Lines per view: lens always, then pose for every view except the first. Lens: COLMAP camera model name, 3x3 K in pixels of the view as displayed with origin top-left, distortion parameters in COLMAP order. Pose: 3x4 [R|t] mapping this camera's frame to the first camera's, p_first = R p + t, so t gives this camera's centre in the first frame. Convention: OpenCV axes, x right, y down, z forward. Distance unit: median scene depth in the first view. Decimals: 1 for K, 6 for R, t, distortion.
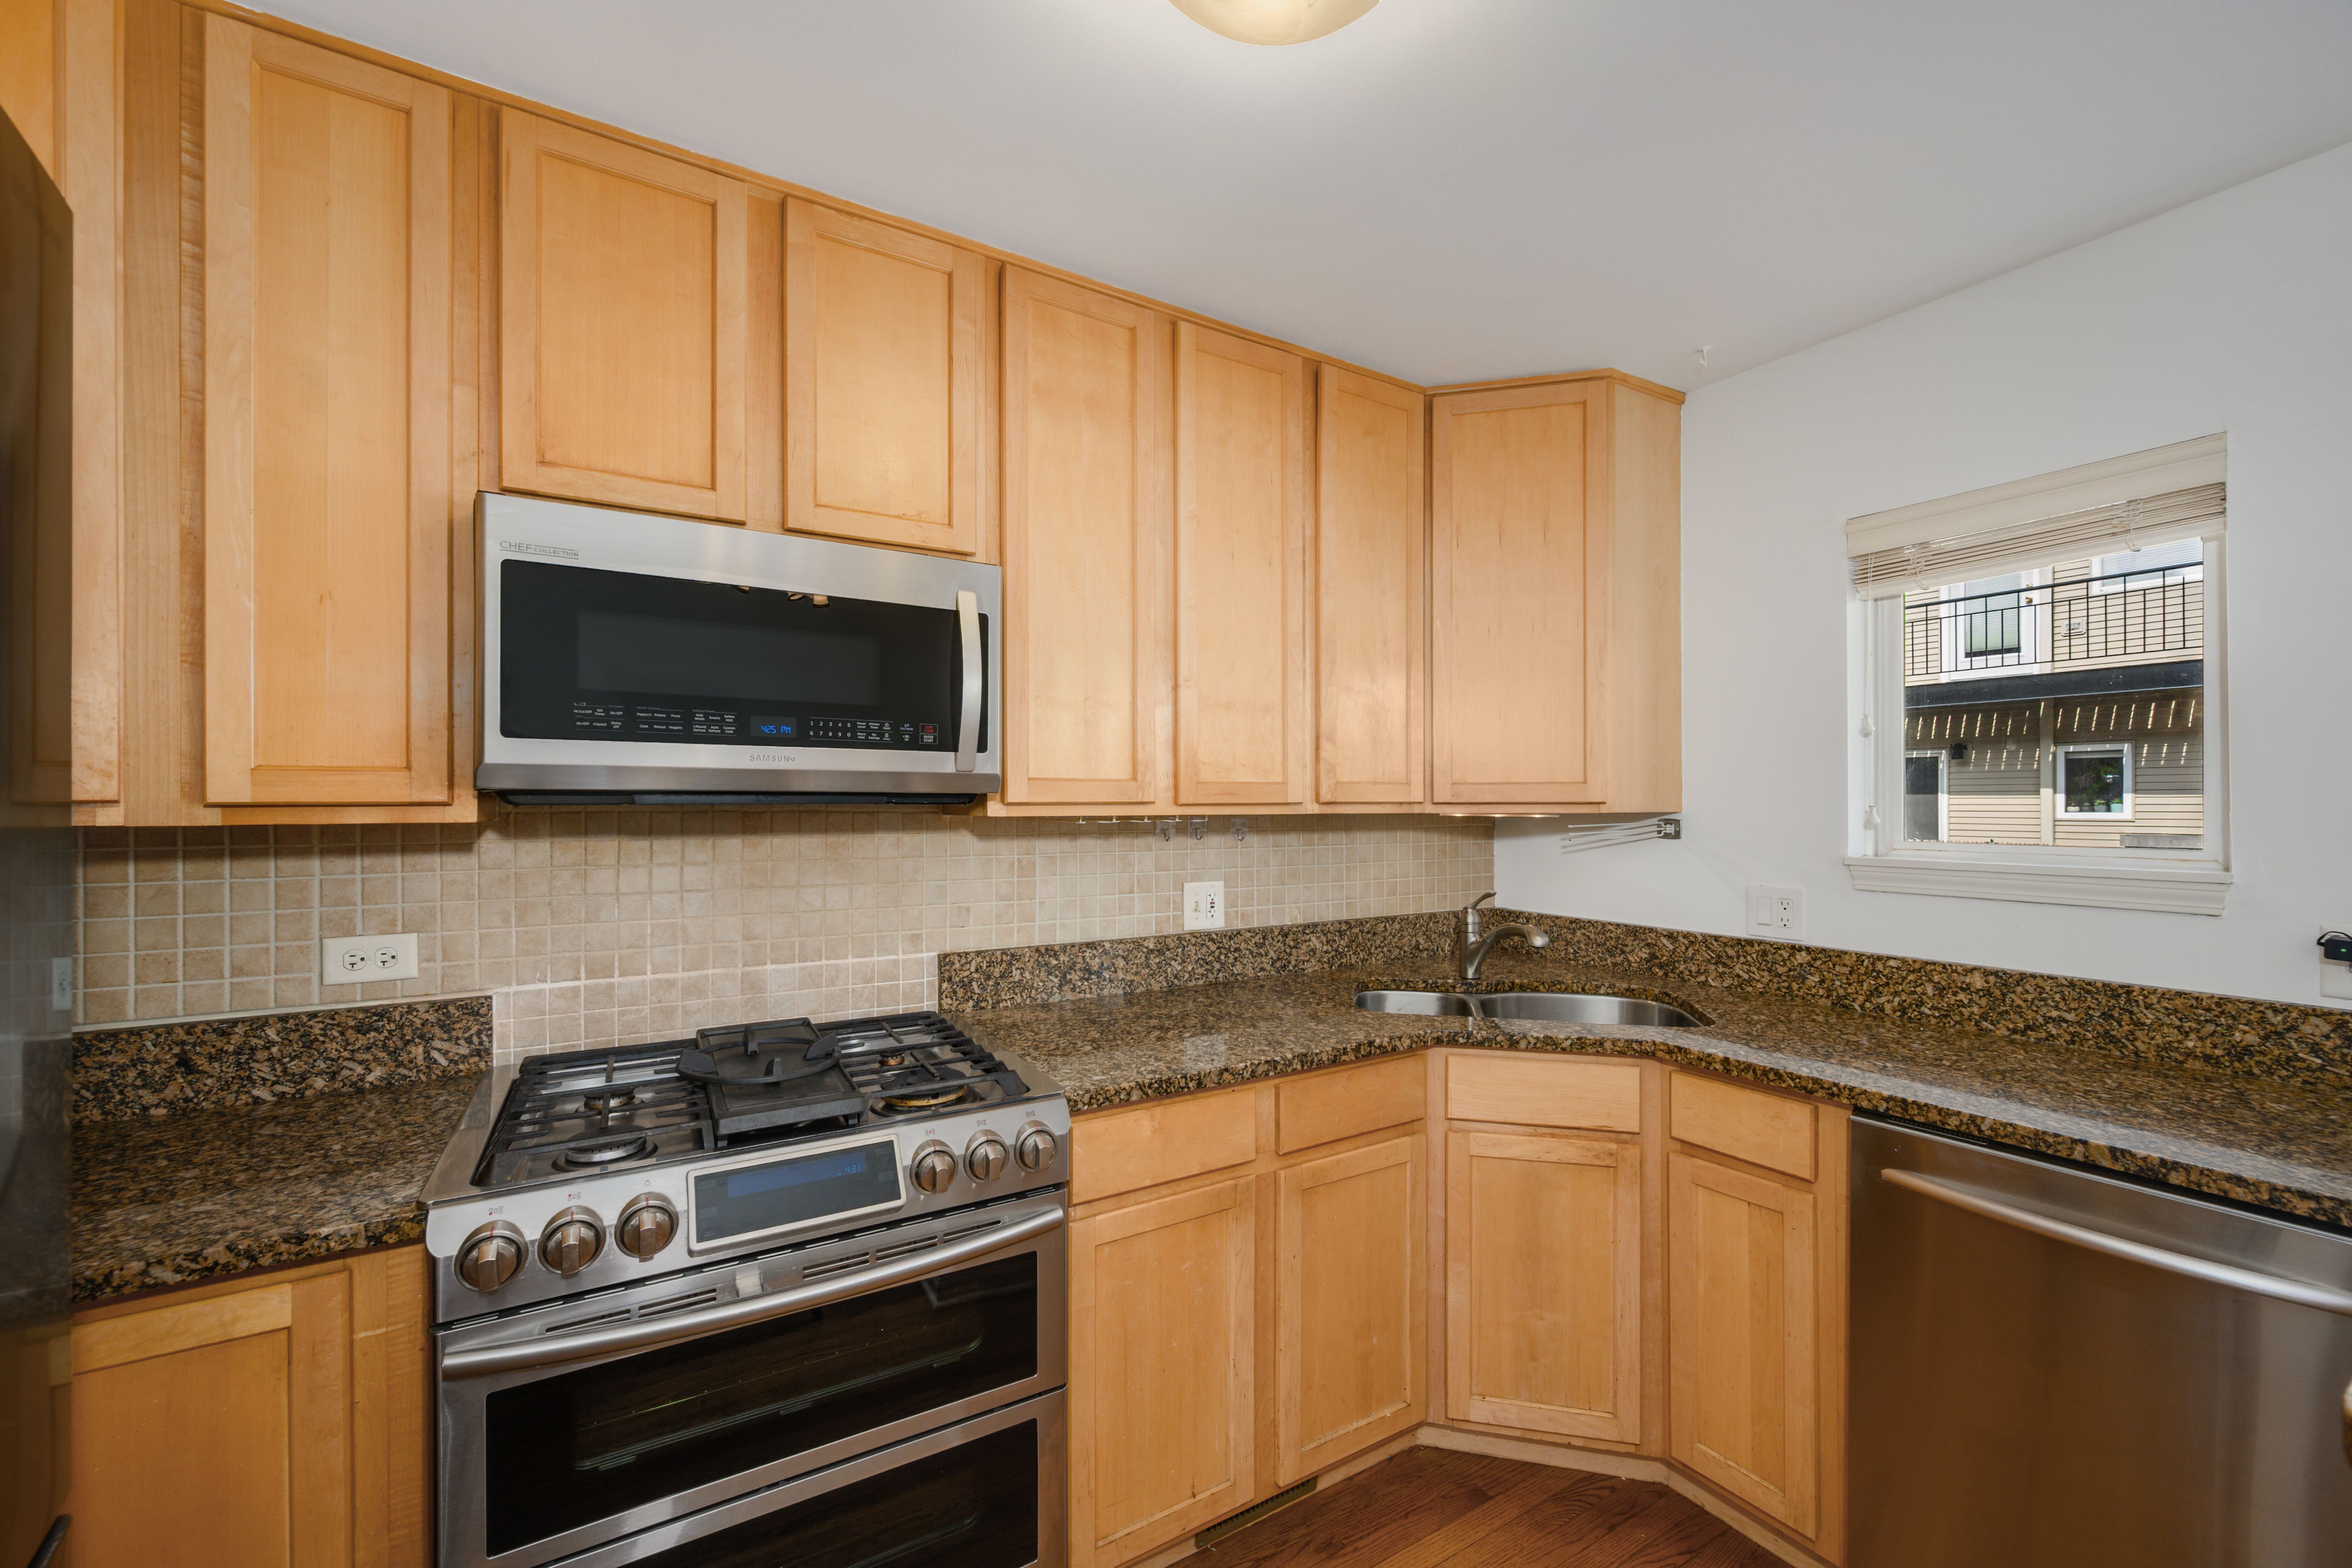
lens RADIAL K [[938.5, 0, 1209.1], [0, 938.5, 805.0], [0, 0, 1]] dist [-0.001466, -0.000342]
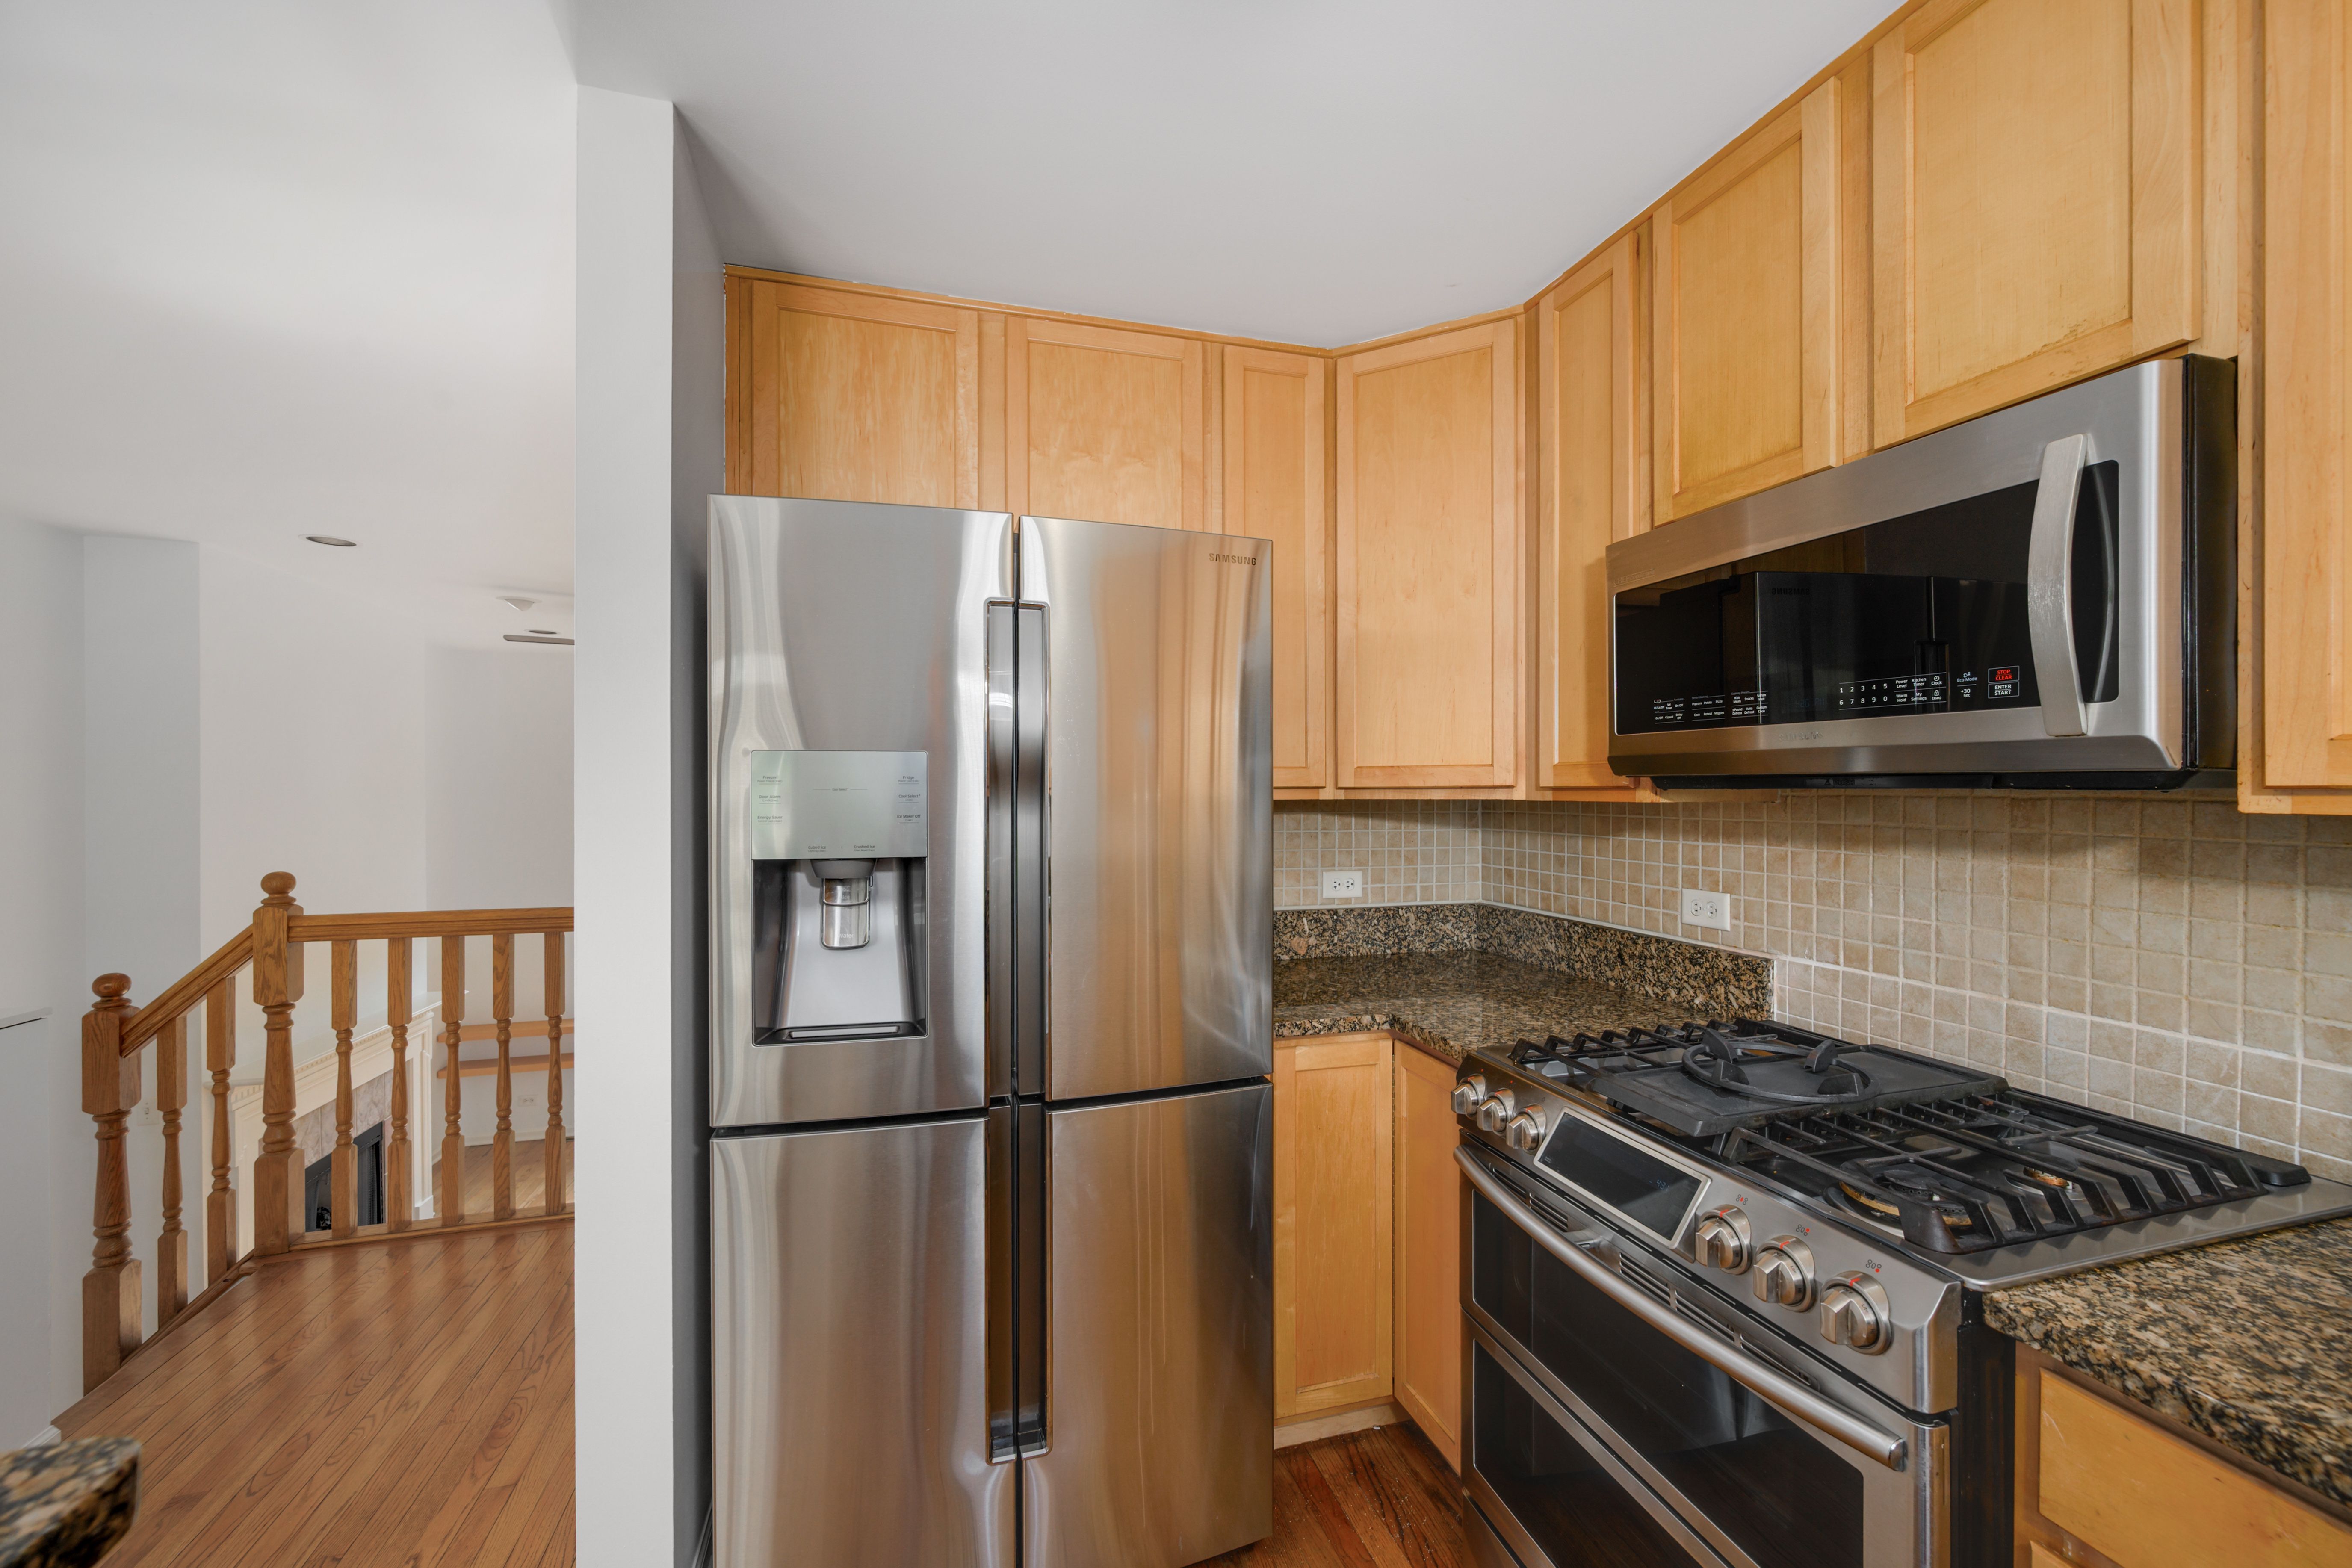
lens RADIAL K [[921.3, 0, 1168.9], [0, 921.3, 789.2], [0, 0, 1]] dist [-0.000877, -0.000152]
pose [[-0.287984, 0.002826, -0.957631, 0.437271], [-0.001955, 0.999992, 0.003539, -0.001720], [0.957633, 0.002891, -0.287976, 0.560061]]
